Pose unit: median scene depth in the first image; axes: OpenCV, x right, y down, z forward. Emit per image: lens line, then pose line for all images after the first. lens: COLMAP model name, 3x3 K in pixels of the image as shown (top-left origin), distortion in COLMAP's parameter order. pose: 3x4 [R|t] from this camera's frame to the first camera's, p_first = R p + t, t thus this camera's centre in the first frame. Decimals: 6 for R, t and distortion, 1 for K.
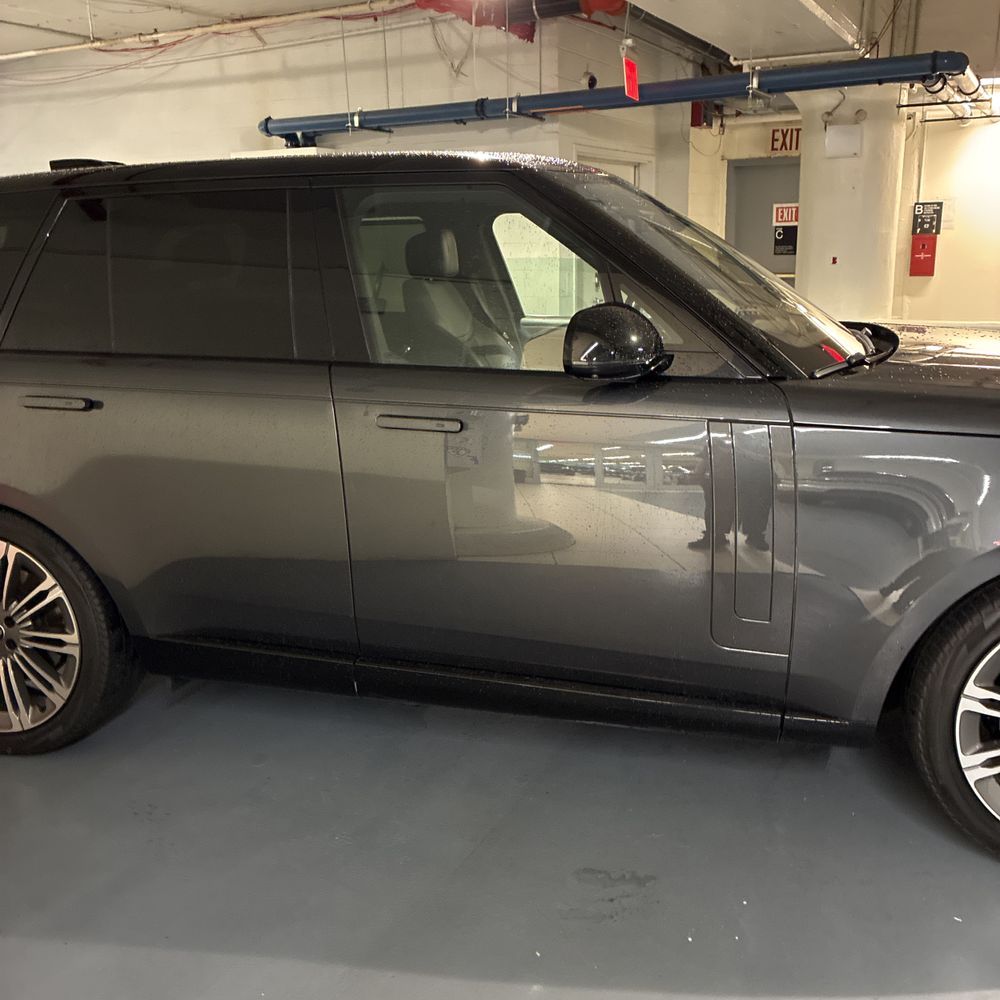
lens RADIAL K [[1053.6, 0, 479.2], [0, 1053.6, 500.0], [0, 0, 1]] dist [0.046505, 0.013787]
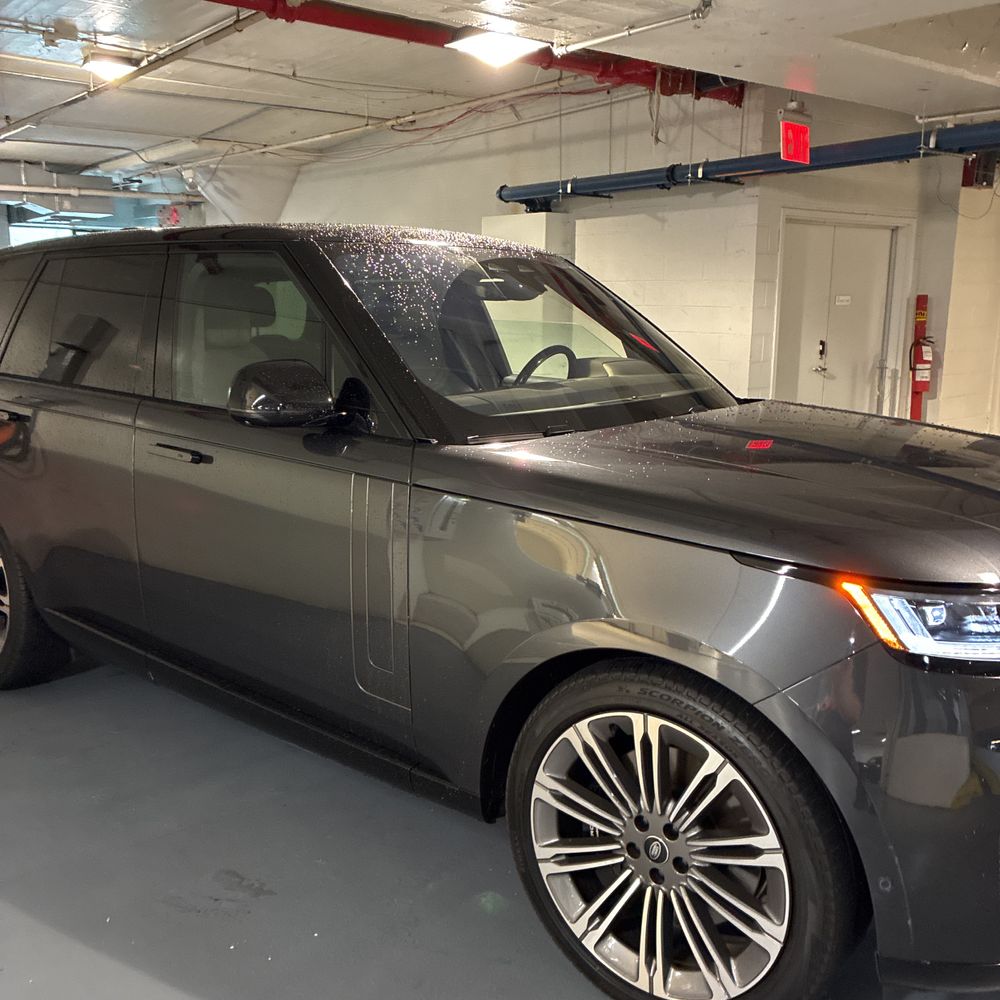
lens RADIAL K [[1053.6, 0, 479.2], [0, 1053.6, 500.0], [0, 0, 1]] dist [0.046505, 0.013787]
pose [[0.904083, 0.112186, -0.412370, 0.276830], [-0.132710, 0.990925, -0.021372, -0.015730], [0.406230, 0.074047, 0.910766, 0.028962]]
